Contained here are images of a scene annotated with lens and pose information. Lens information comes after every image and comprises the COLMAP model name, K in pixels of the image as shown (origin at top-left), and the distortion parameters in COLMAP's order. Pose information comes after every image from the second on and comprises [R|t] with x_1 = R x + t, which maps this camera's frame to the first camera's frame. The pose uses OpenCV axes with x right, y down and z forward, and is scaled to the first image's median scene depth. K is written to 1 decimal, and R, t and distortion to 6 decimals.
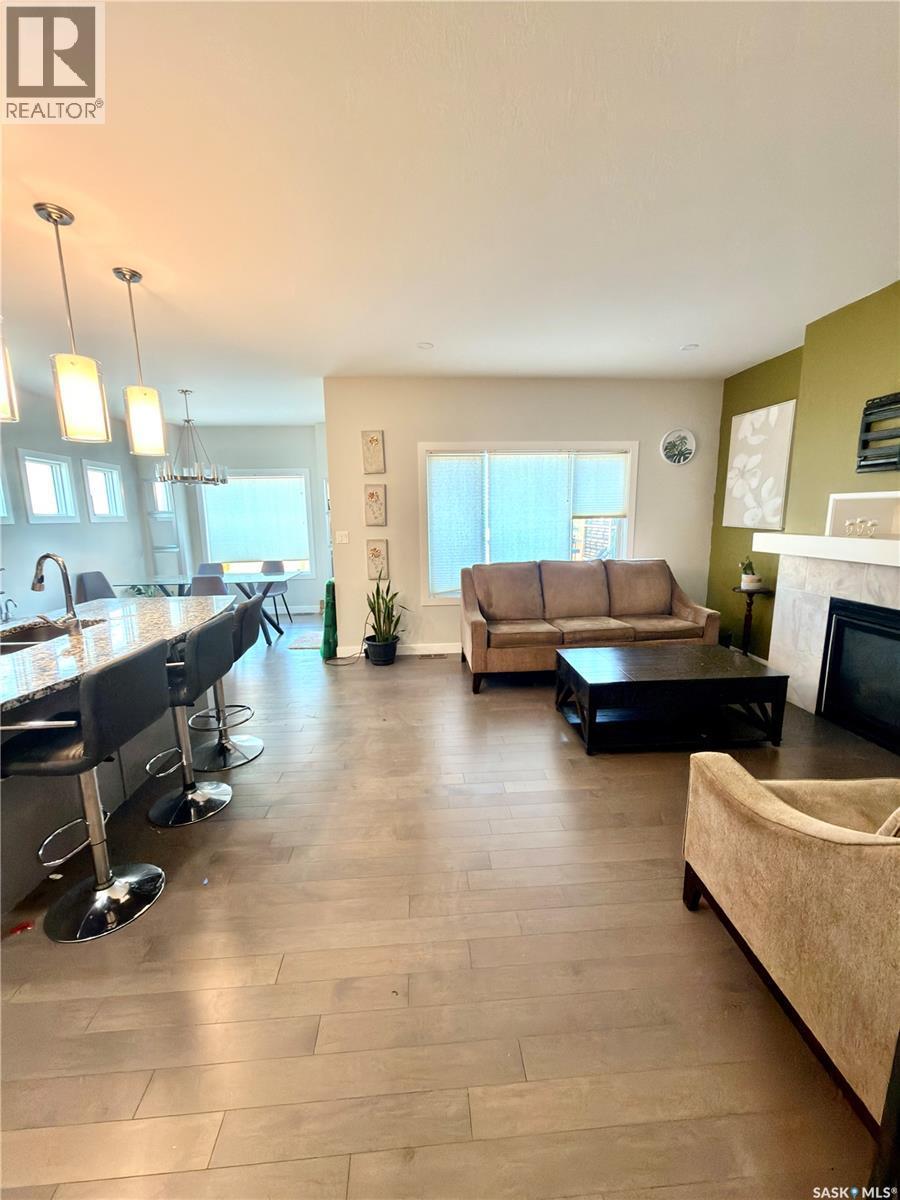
lens RADIAL K [[484.0, 0, 449.9], [0, 484.0, 600.2], [0, 0, 1]] dist [0.007861, -0.000189]
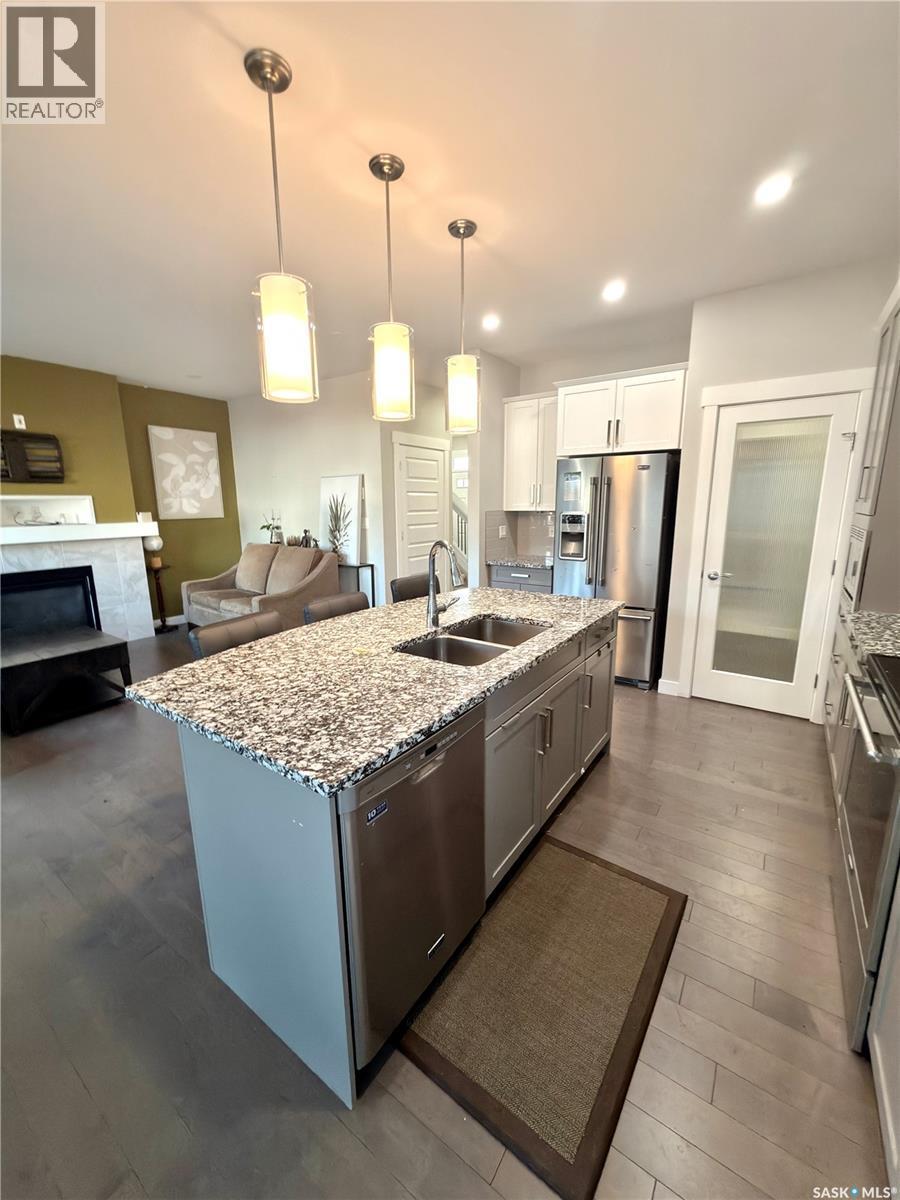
lens RADIAL K [[484.0, 0, 452.3], [0, 484.0, 602.2], [0, 0, 1]] dist [0.007861, -0.000189]
pose [[-0.773047, -0.107266, 0.625214, -0.801927], [0.133160, 0.936200, 0.325267, -0.155164], [-0.620215, 0.334700, -0.709443, 0.934619]]
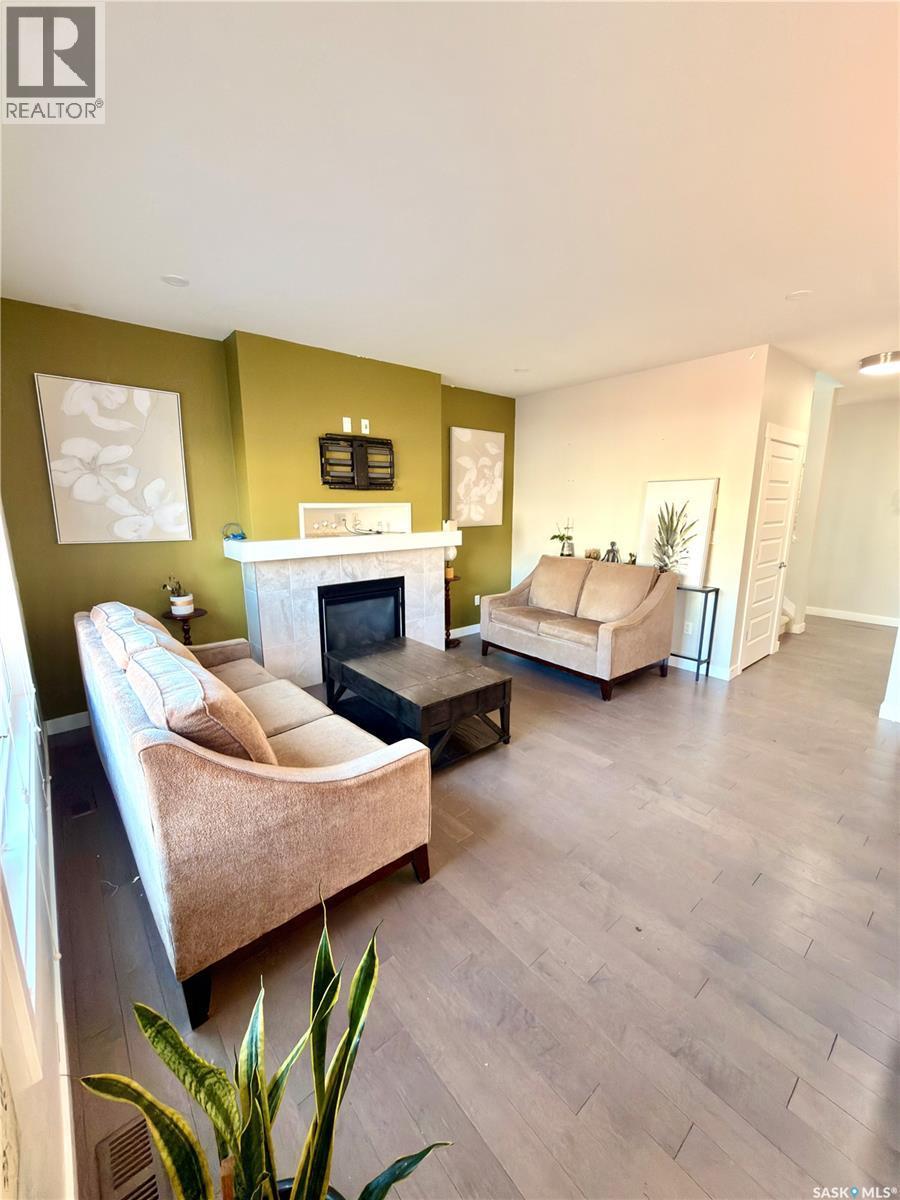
lens RADIAL K [[484.0, 0, 455.3], [0, 484.0, 603.0], [0, 0, 1]] dist [0.007861, -0.000189]
pose [[-0.585683, -0.148859, 0.796754, -0.333992], [0.155902, 0.943947, 0.290961, -0.221453], [-0.795405, 0.294627, -0.529646, 1.131679]]
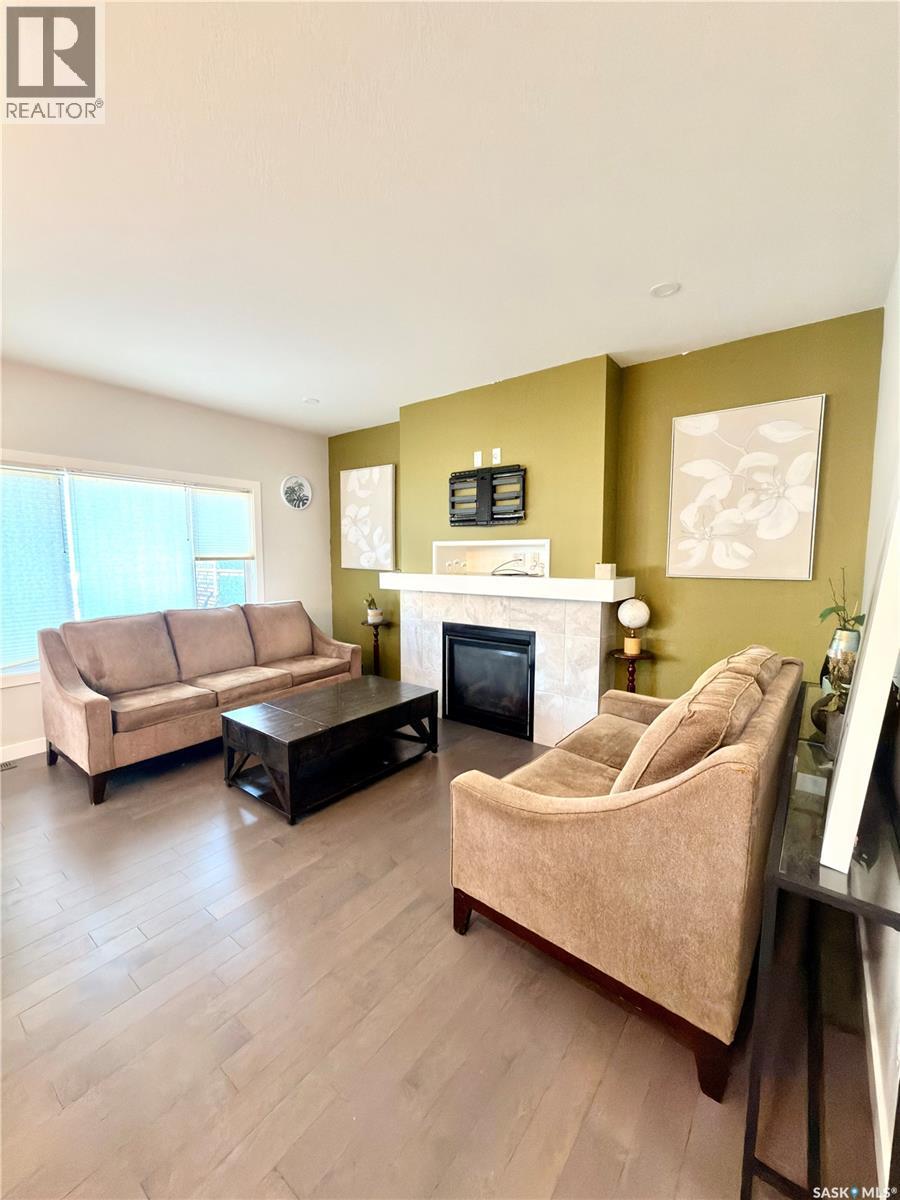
lens RADIAL K [[484.0, 0, 447.7], [0, 484.0, 601.0], [0, 0, 1]] dist [0.007861, -0.000189]
pose [[0.673244, -0.057298, 0.737197, -0.106675], [0.122568, 0.991848, -0.034845, -0.012386], [-0.729191, 0.113816, 0.674779, 0.111921]]
